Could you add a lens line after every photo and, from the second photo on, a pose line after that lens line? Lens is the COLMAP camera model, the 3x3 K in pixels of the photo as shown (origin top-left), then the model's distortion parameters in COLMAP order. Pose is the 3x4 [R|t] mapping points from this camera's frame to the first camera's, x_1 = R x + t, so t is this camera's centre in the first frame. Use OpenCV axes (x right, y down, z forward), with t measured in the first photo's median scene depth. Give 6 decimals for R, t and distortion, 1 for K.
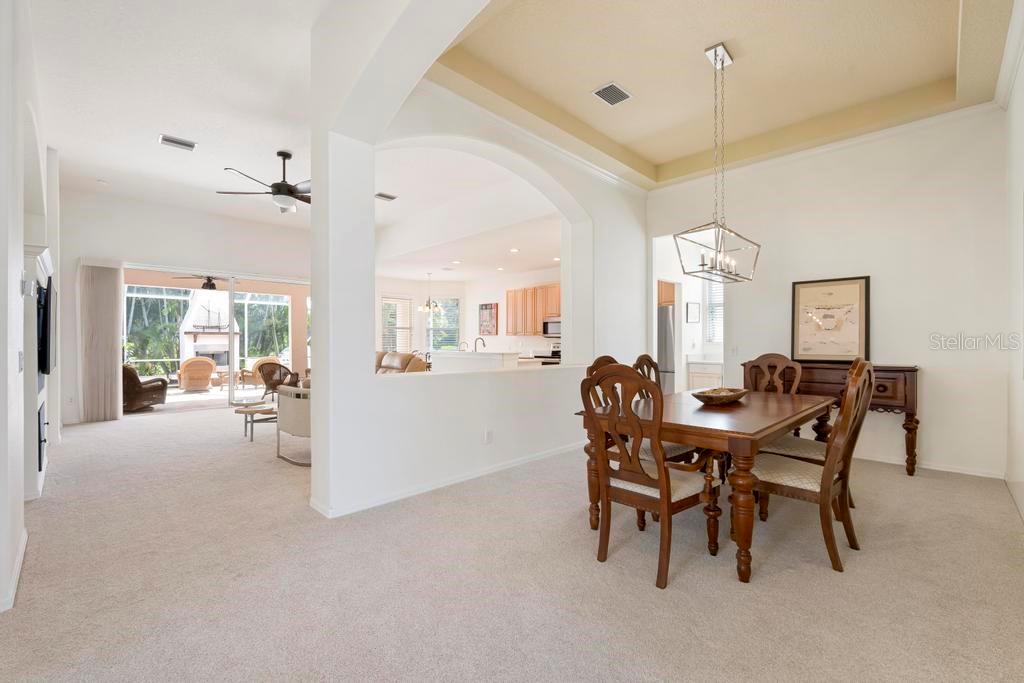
lens RADIAL K [[439.6, 0, 512.0], [0, 439.6, 341.5], [0, 0, 1]] dist [0.001910, 0.000635]
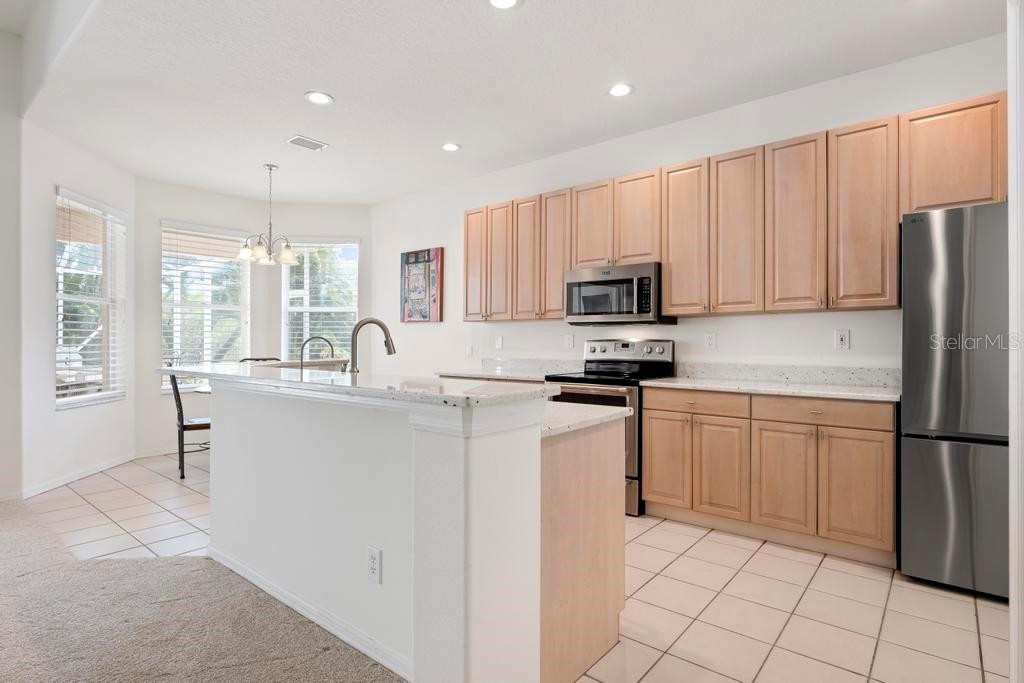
lens RADIAL K [[525.6, 0, 512.0], [0, 525.6, 341.5], [0, 0, 1]] dist [0.000584, 0.000028]
pose [[0.995666, 0.001223, 0.092995, -0.014380], [-0.001321, 0.999999, 0.000993, 0.003881], [-0.092994, -0.001111, 0.995666, 0.513559]]
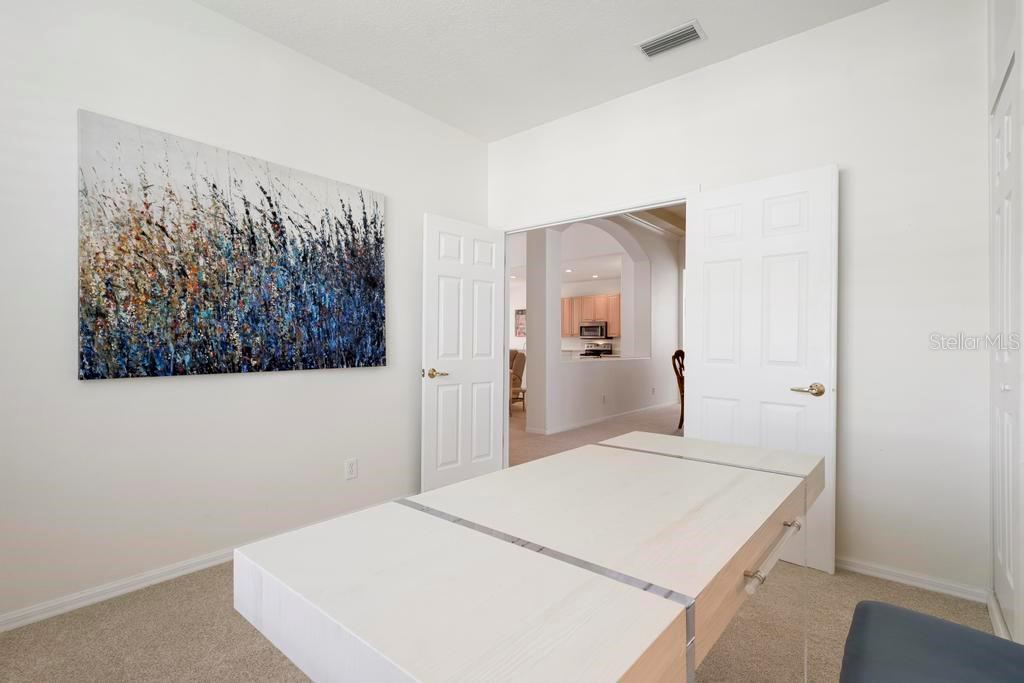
lens RADIAL K [[490.5, 0, 512.0], [0, 490.5, 341.5], [0, 0, 1]] dist [0.000263, -0.000135]
pose [[0.995482, 0.008784, 0.094547, -0.225452], [-0.008382, 0.999954, -0.004646, 0.005453], [-0.094583, 0.003833, 0.995510, -0.315143]]
